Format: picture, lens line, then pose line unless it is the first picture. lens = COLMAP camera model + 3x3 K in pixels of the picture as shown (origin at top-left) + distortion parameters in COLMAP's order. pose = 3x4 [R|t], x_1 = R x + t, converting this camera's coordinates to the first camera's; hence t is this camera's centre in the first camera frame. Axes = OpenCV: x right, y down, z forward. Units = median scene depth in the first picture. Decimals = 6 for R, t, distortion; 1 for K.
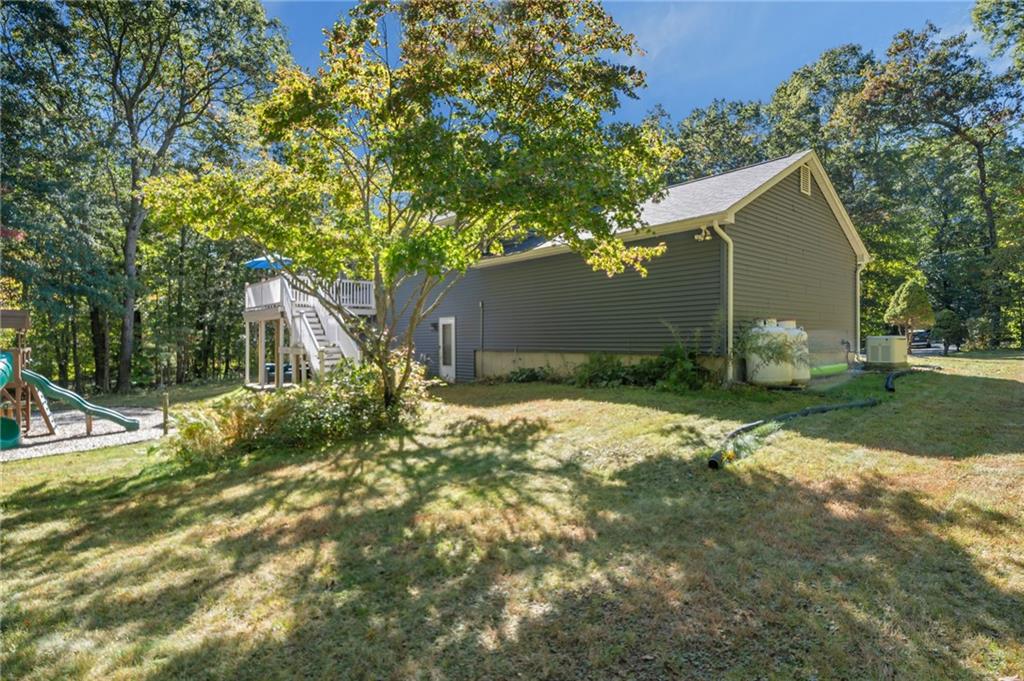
lens RADIAL K [[520.9, 0, 512.0], [0, 520.9, 340.5], [0, 0, 1]] dist [0.003912, 0.000573]
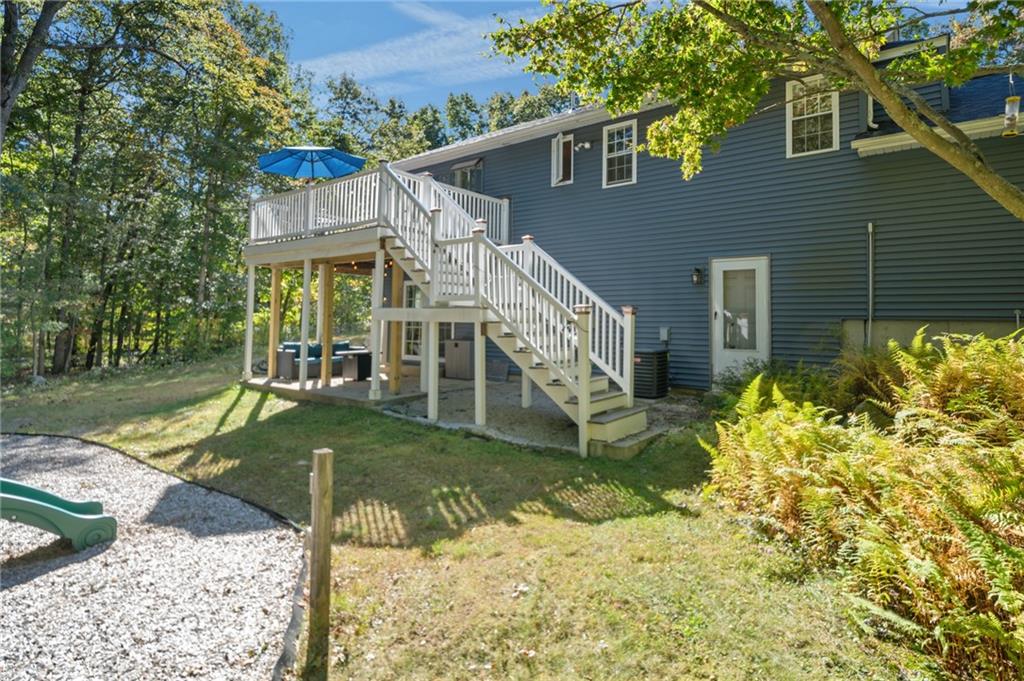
lens RADIAL K [[533.2, 0, 490.2], [0, 533.2, 293.2], [0, 0, 1]] dist [-0.000625, -0.000580]
pose [[0.982975, 0.034391, 0.180490, -0.452961], [-0.023290, 0.997725, -0.063269, 0.029365], [-0.182255, 0.057988, 0.981540, 0.511833]]
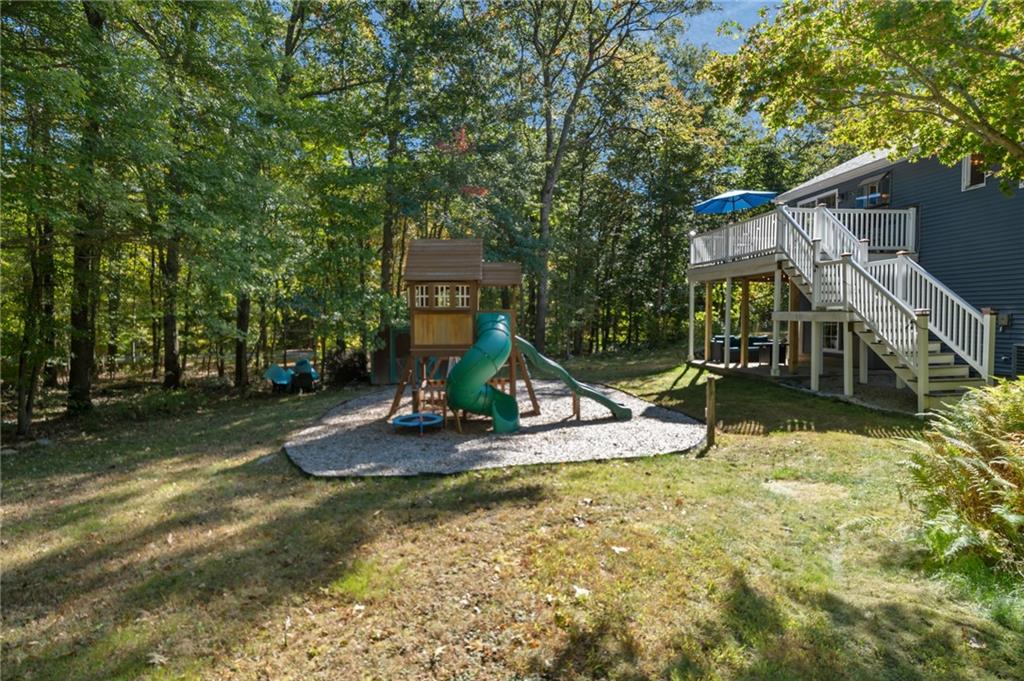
lens RADIAL K [[520.9, 0, 512.0], [0, 520.9, 340.5], [0, 0, 1]] dist [0.003912, 0.000573]
pose [[0.833041, 0.035474, -0.552073, -0.370076], [-0.010892, 0.998800, 0.047744, 0.022650], [0.553104, -0.033760, 0.832428, 0.238974]]
